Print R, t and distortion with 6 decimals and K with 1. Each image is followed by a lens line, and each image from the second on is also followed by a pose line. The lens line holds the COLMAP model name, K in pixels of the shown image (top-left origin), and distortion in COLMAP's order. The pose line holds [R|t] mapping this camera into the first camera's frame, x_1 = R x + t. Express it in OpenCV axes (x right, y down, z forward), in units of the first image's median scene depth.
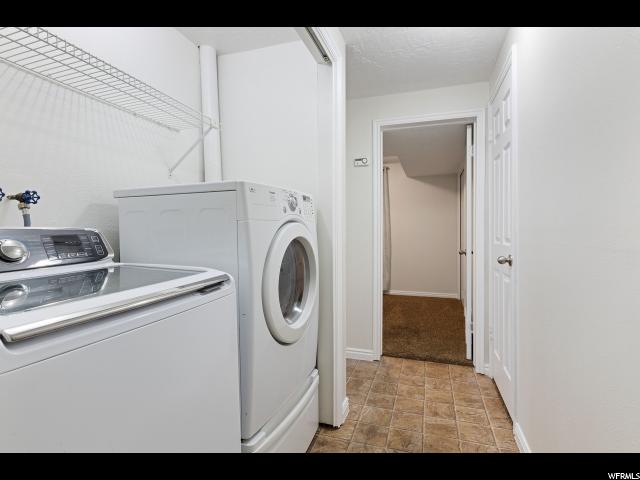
lens RADIAL K [[324.7, 0, 317.8], [0, 324.7, 238.7], [0, 0, 1]] dist [0.001557, -0.000938]
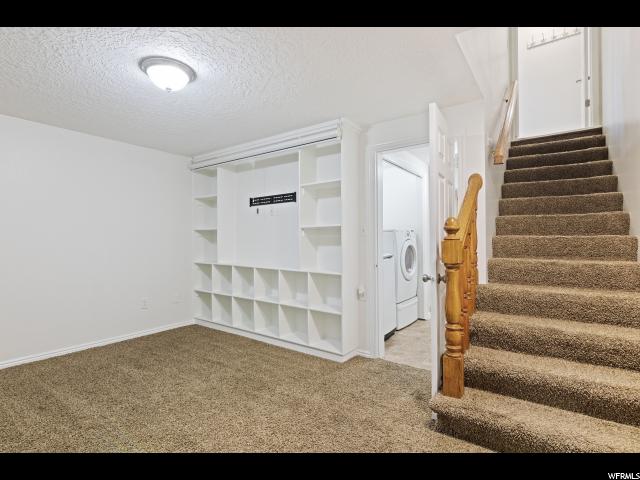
lens RADIAL K [[324.7, 0, 319.1], [0, 324.7, 236.4], [0, 0, 1]] dist [0.001557, -0.000938]
pose [[0.959476, -0.007758, -0.281683, -0.024790], [-0.003972, 0.999149, -0.041050, 0.043481], [0.281762, 0.040505, 0.958629, -2.192917]]
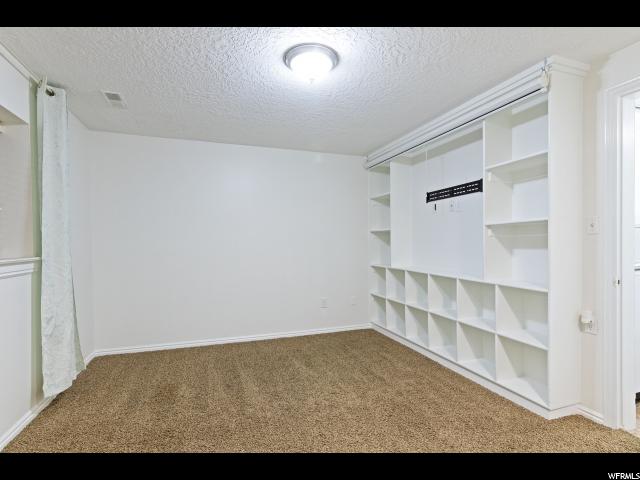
lens RADIAL K [[324.7, 0, 322.0], [0, 324.7, 246.6], [0, 0, 1]] dist [0.001557, -0.000938]
pose [[0.629120, 0.002382, -0.777305, 0.007685], [-0.013332, 0.999881, -0.007727, 0.028483], [0.777194, 0.015224, 0.629077, -1.769353]]
